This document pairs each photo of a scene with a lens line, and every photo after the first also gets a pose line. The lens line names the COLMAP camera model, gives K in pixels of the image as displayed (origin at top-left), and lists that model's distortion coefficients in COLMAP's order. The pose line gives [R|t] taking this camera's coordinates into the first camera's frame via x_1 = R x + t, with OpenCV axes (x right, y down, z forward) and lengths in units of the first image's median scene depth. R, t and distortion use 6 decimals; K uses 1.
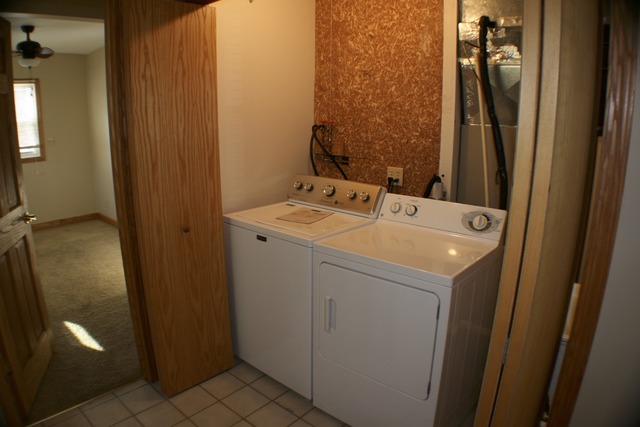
lens RADIAL K [[434.4, 0, 320.0], [0, 434.4, 213.5], [0, 0, 1]] dist [-0.172929, 0.003412]
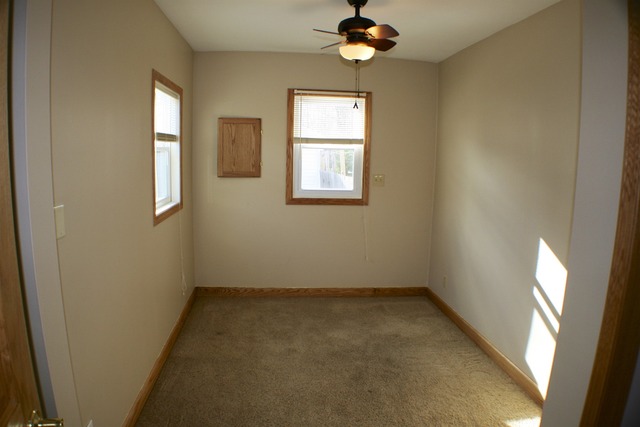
lens RADIAL K [[434.4, 0, 320.0], [0, 434.4, 213.5], [0, 0, 1]] dist [-0.172929, 0.003412]
pose [[0.748253, 0.122302, -0.652043, -0.247352], [-0.186222, 0.982065, -0.029496, -0.080742], [0.636741, 0.143495, 0.757608, 0.361720]]
